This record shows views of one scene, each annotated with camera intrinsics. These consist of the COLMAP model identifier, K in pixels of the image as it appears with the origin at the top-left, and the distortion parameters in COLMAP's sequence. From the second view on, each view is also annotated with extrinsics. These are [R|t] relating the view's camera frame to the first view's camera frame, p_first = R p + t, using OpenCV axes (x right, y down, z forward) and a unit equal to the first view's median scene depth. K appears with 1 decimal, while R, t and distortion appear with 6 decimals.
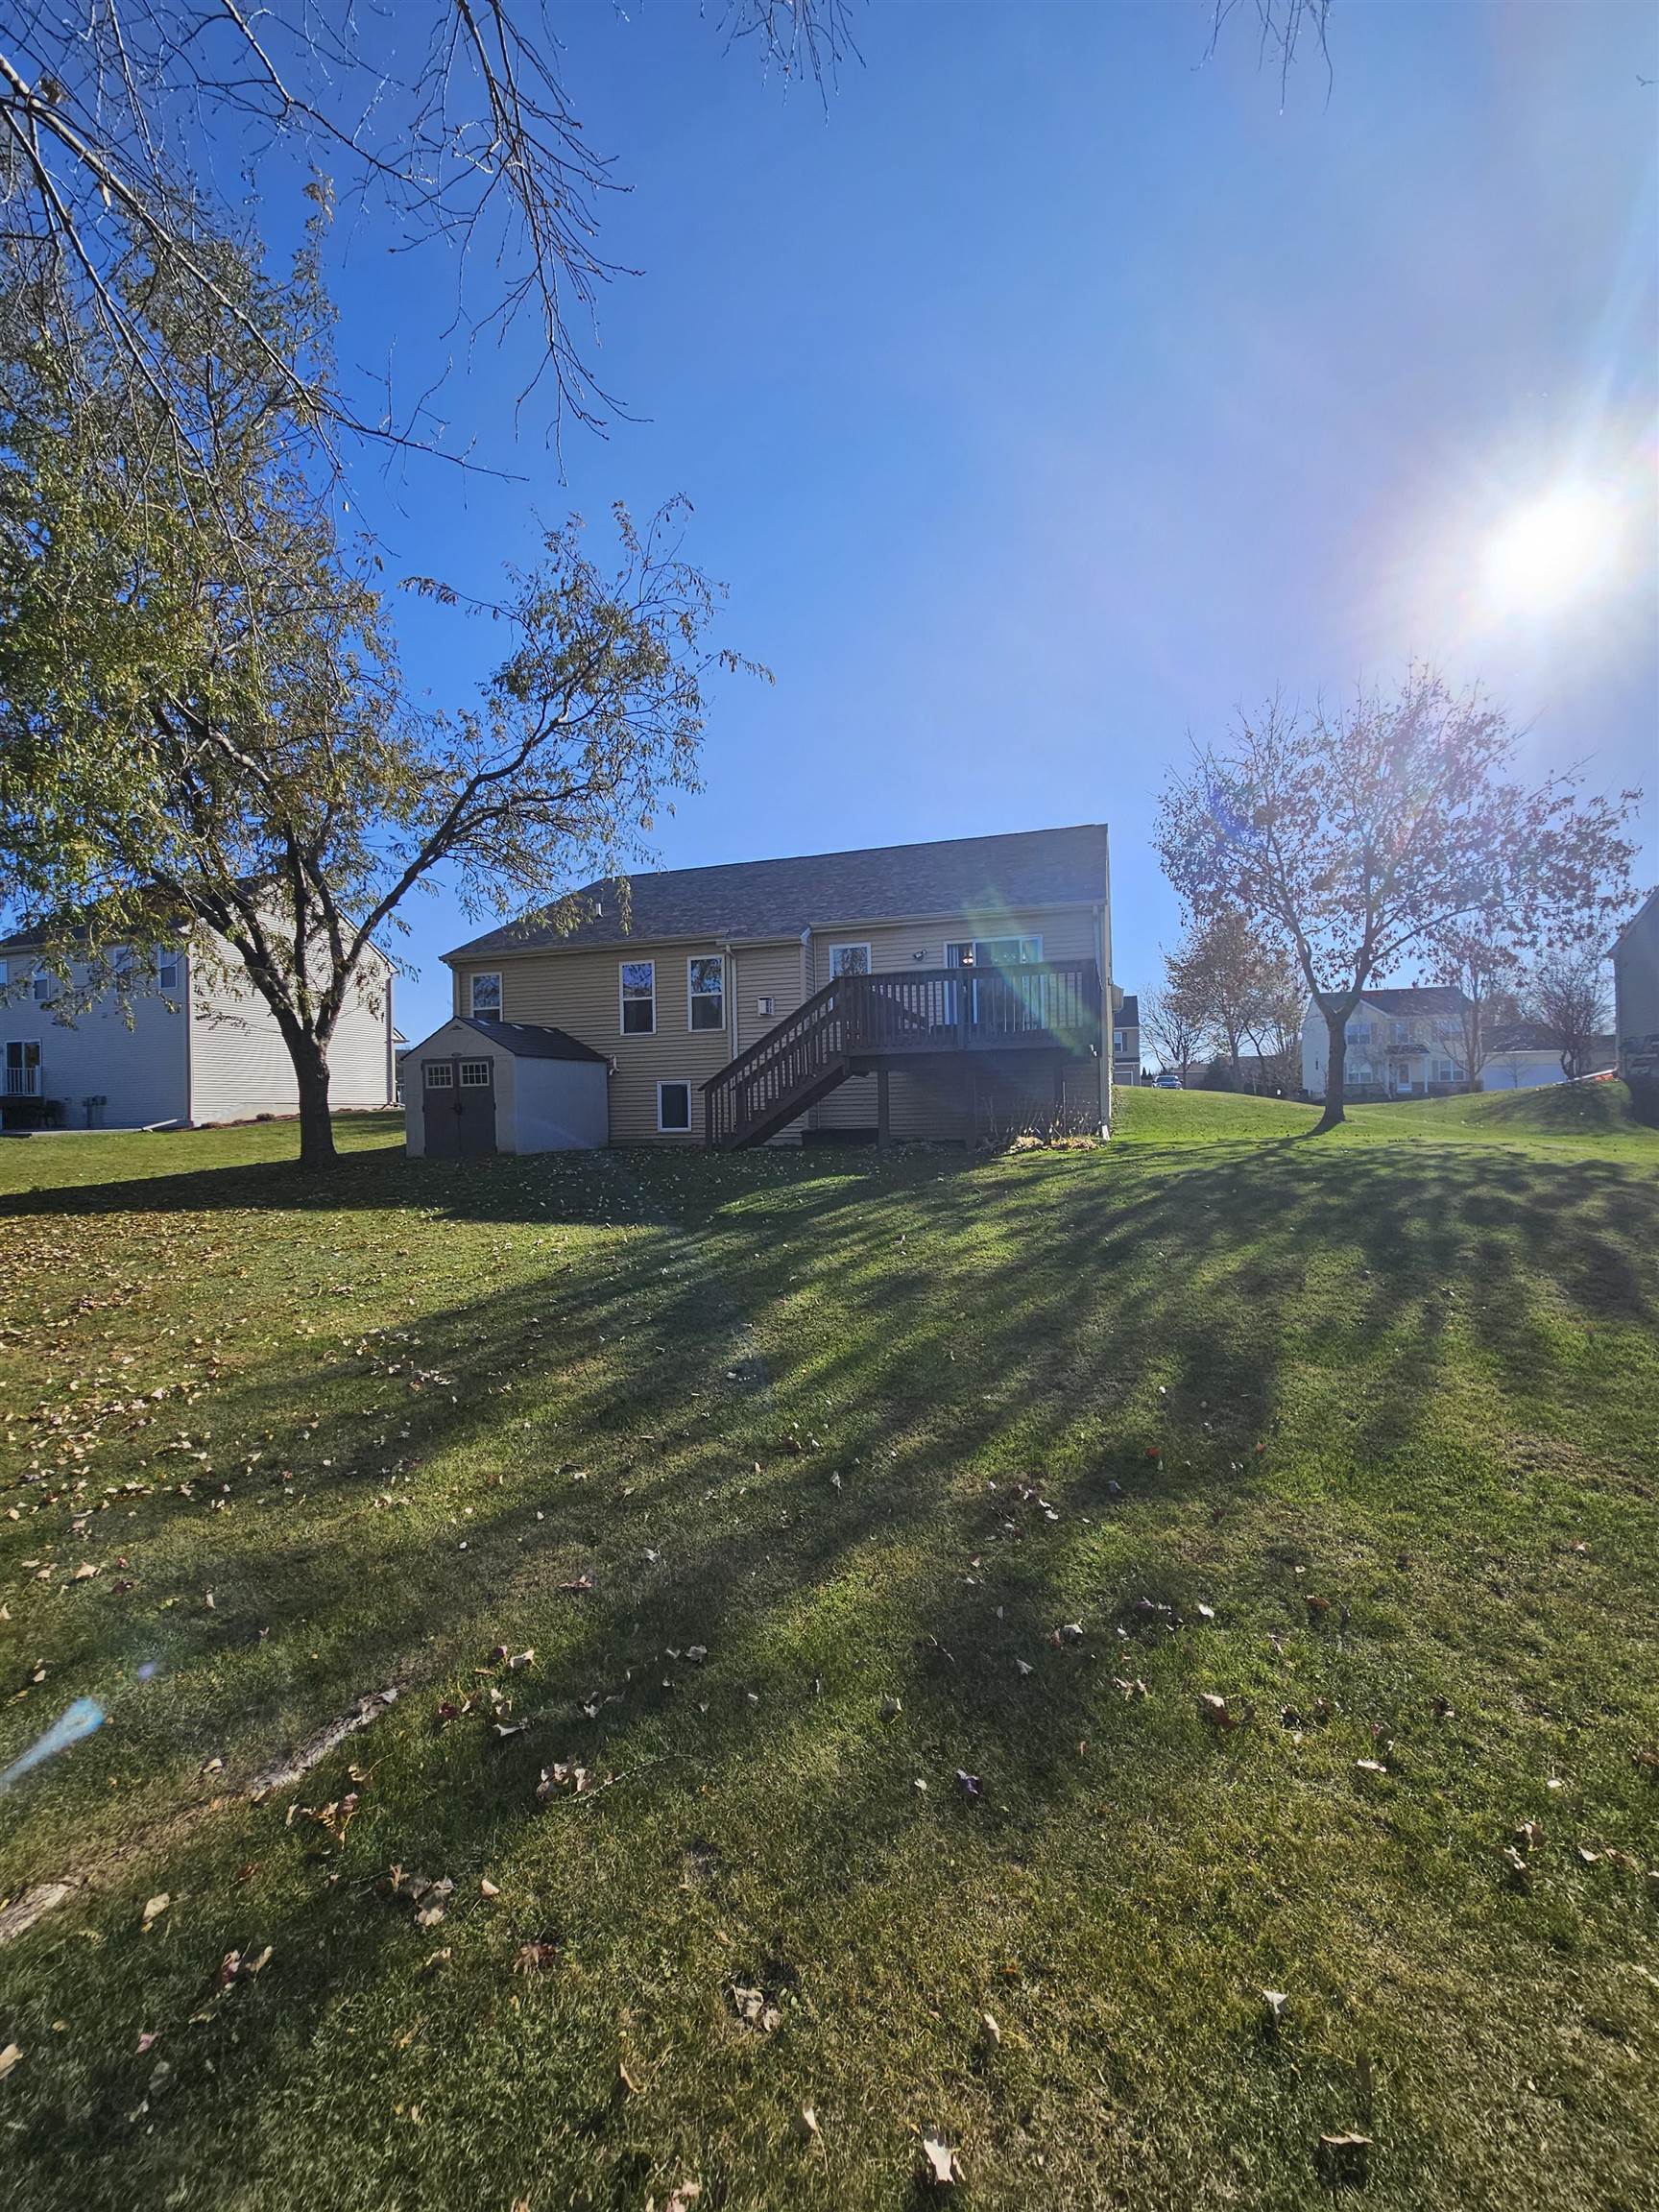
lens RADIAL K [[902.4, 0, 840.9], [0, 902.4, 1106.2], [0, 0, 1]] dist [-0.002139, 0.000492]
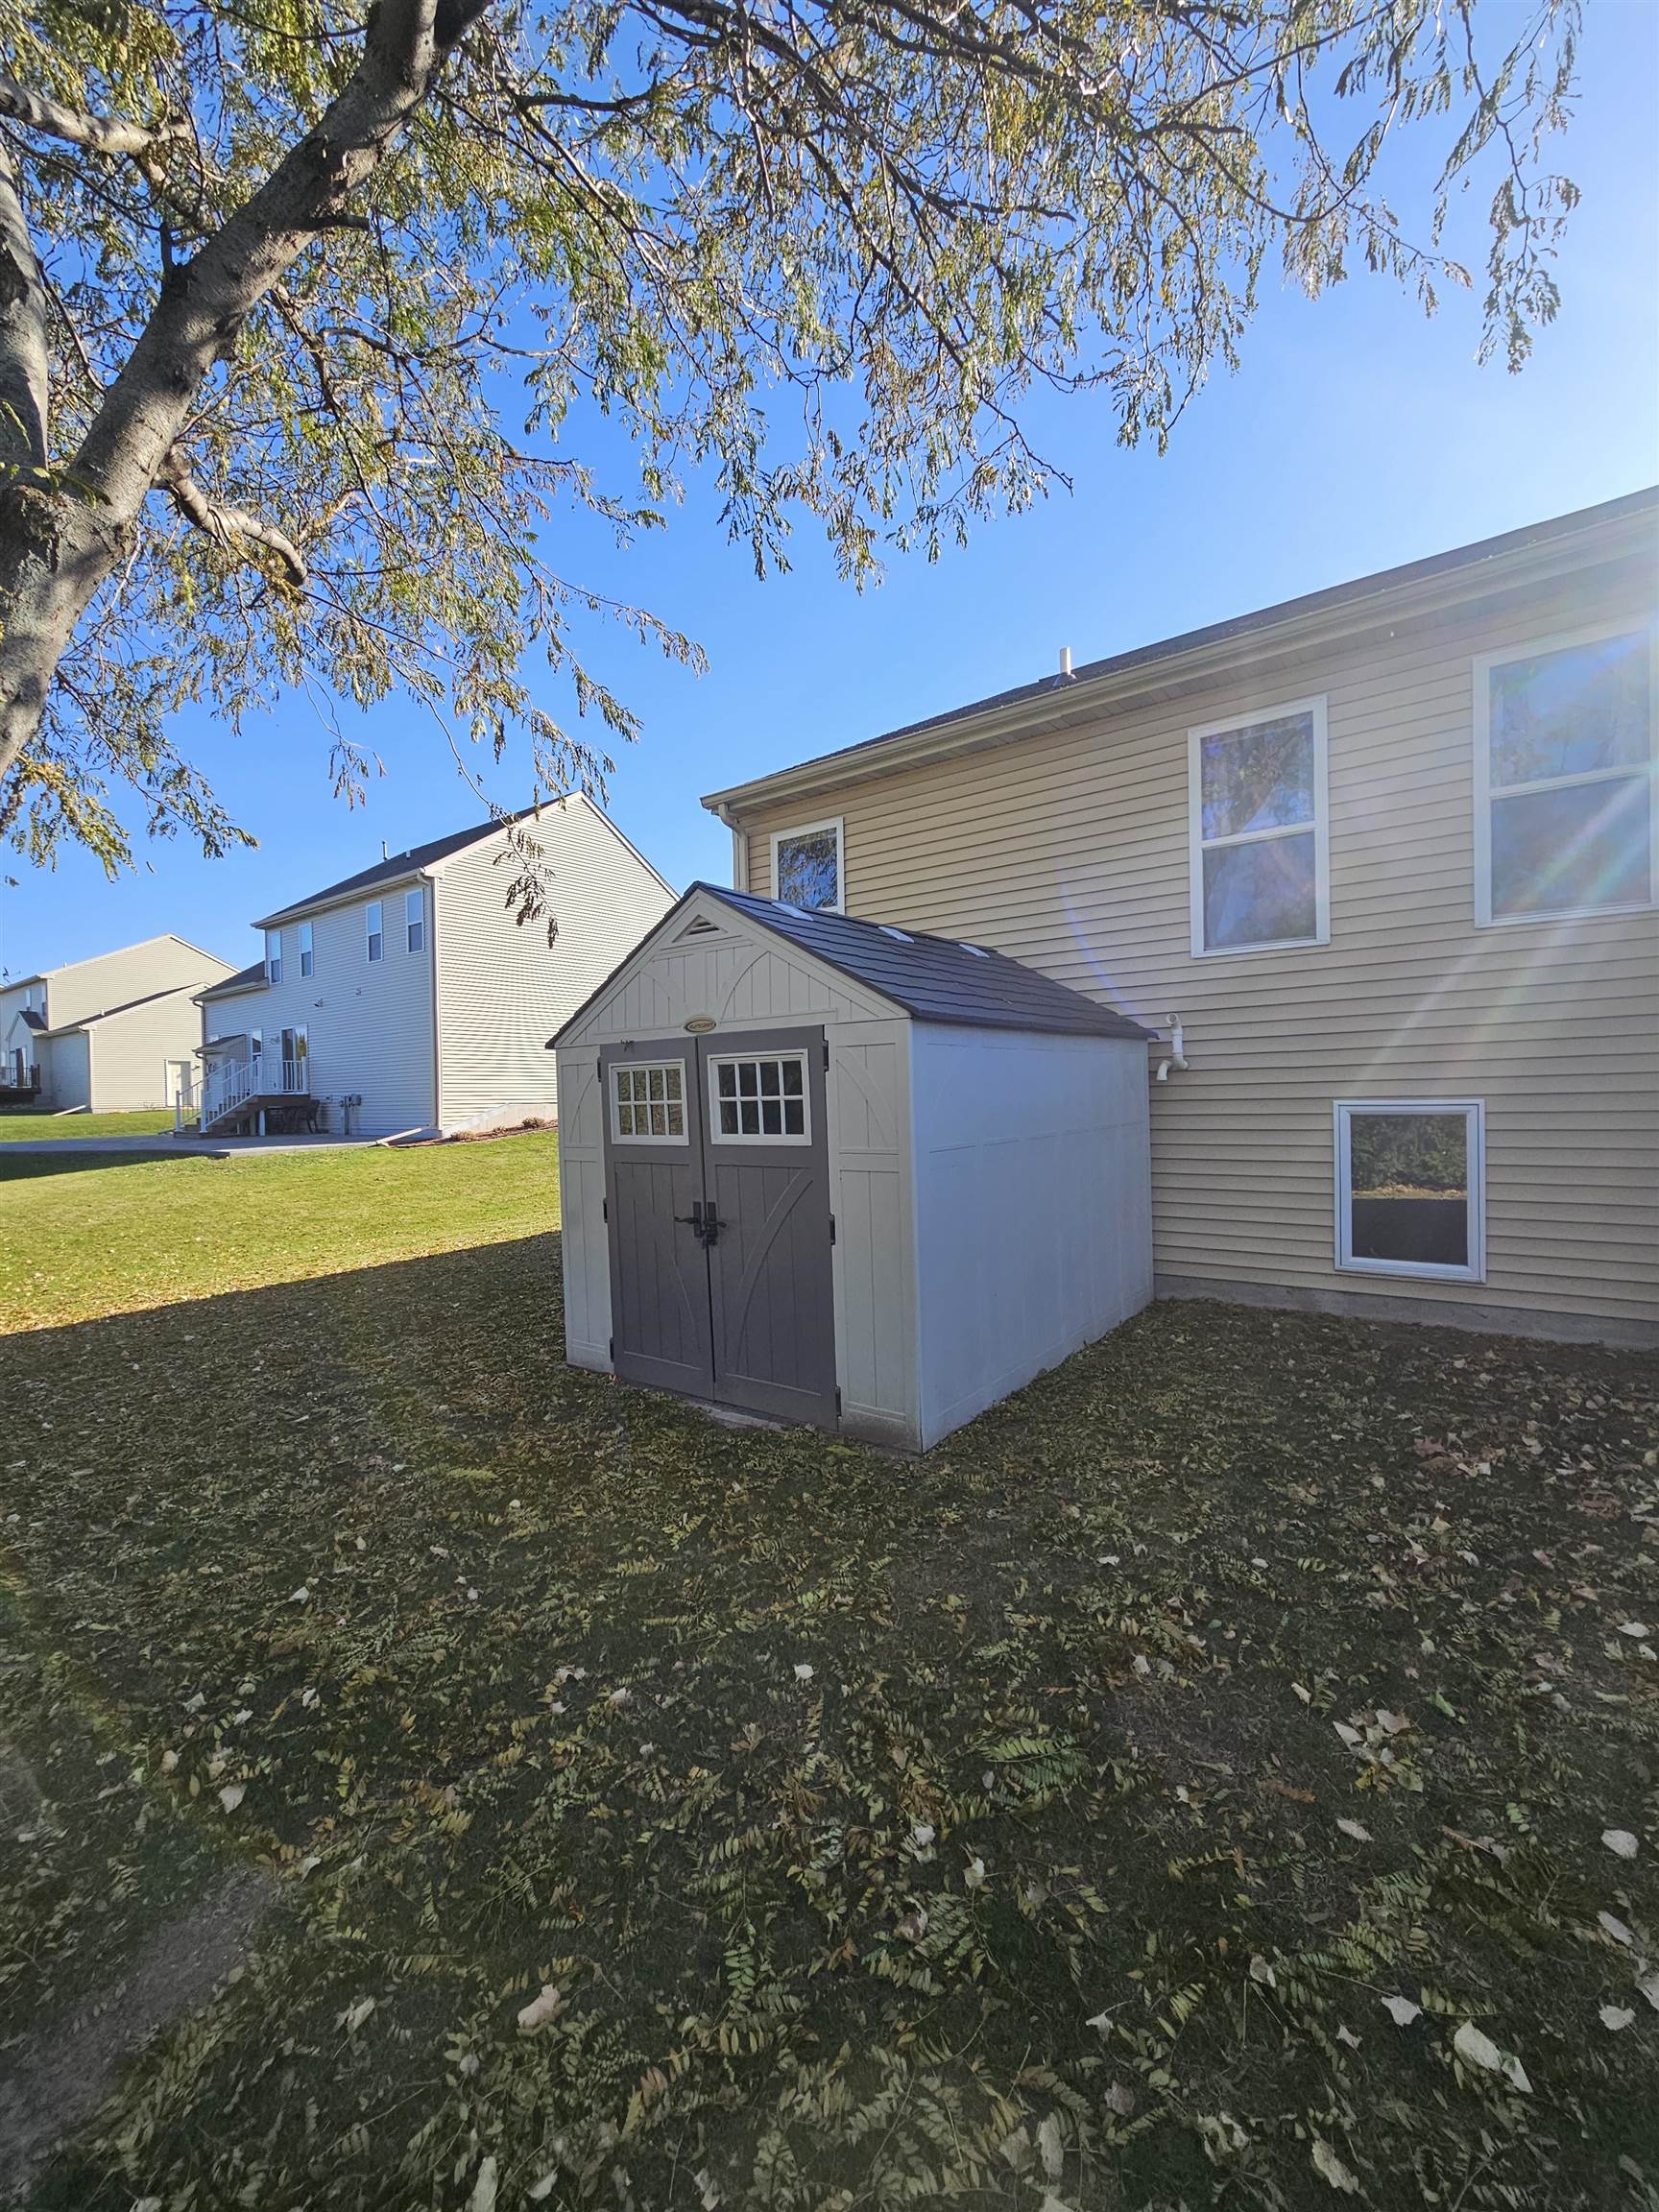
lens RADIAL K [[902.4, 0, 840.3], [0, 902.4, 1106.5], [0, 0, 1]] dist [-0.002139, 0.000492]
pose [[0.941991, 0.005297, -0.335597, -0.250955], [0.003903, 0.999635, 0.026733, -0.033969], [0.335616, -0.026493, 0.941626, 0.644144]]
